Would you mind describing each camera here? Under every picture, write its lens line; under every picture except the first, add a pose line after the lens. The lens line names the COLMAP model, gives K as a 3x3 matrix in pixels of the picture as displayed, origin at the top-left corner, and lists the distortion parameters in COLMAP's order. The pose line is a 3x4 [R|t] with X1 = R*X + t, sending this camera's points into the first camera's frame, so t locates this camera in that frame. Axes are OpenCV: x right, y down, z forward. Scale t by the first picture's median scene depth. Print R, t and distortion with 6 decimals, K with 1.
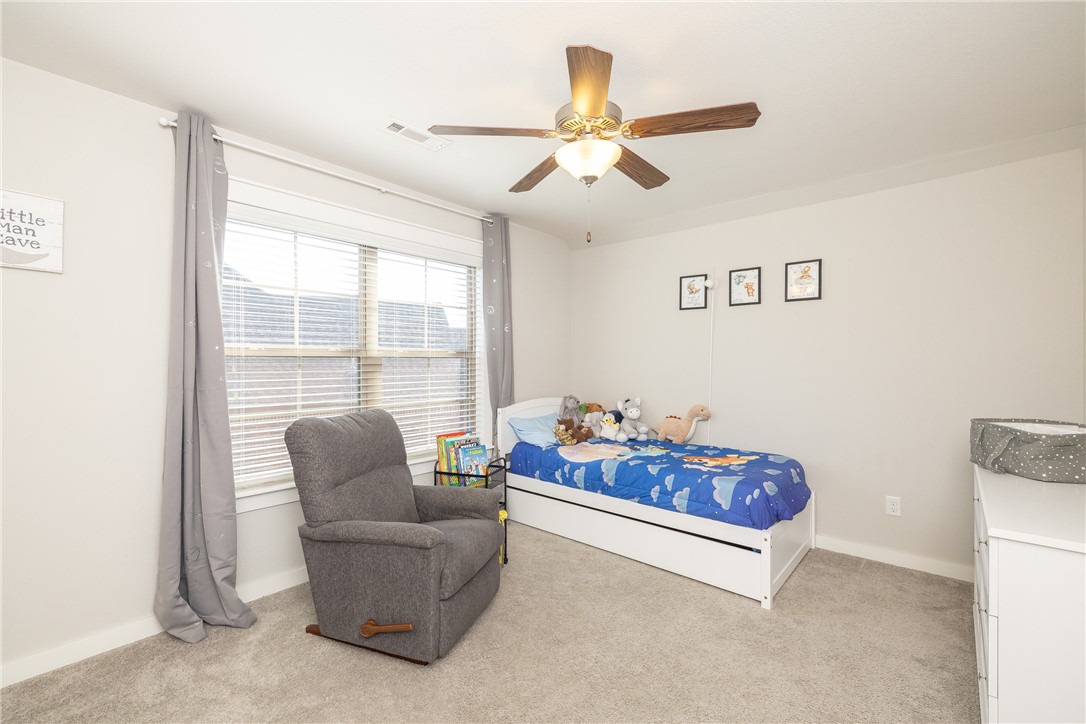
lens RADIAL K [[454.7, 0, 543.0], [0, 454.7, 362.0], [0, 0, 1]] dist [-0.000030, 0.000085]
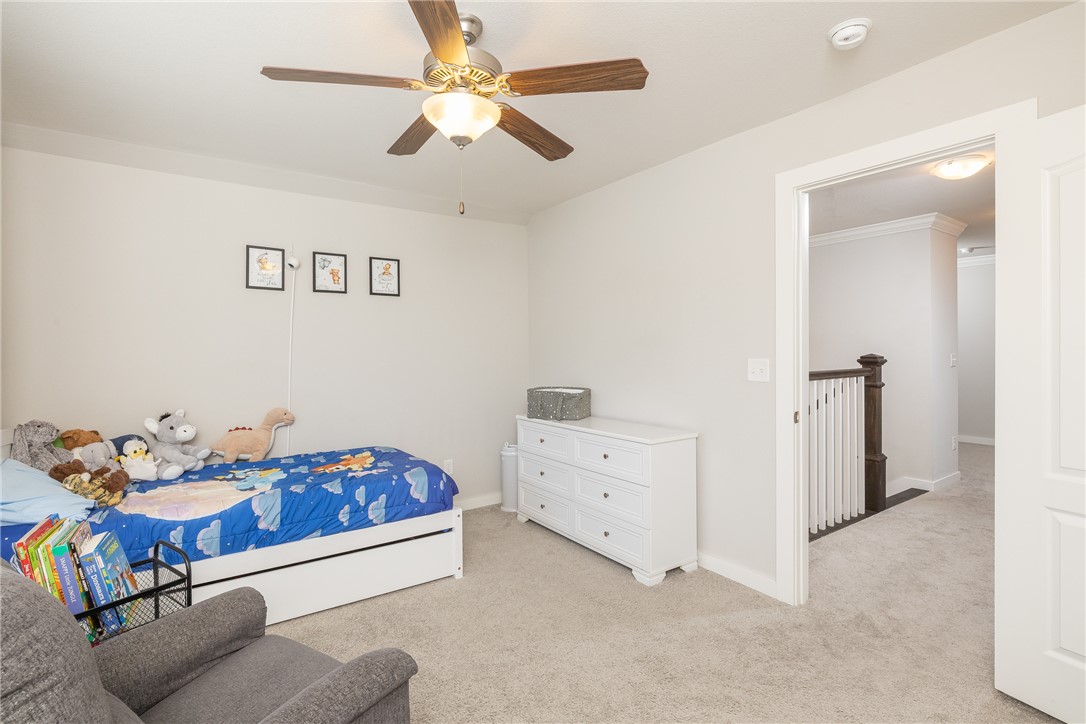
lens RADIAL K [[487.0, 0, 541.0], [0, 487.0, 351.4], [0, 0, 1]] dist [-0.002413, -0.000192]
pose [[0.269328, -0.005178, 0.963035, -0.464356], [0.010148, 0.999945, 0.002538, -0.005333], [-0.962995, 0.009089, 0.269366, 0.387734]]
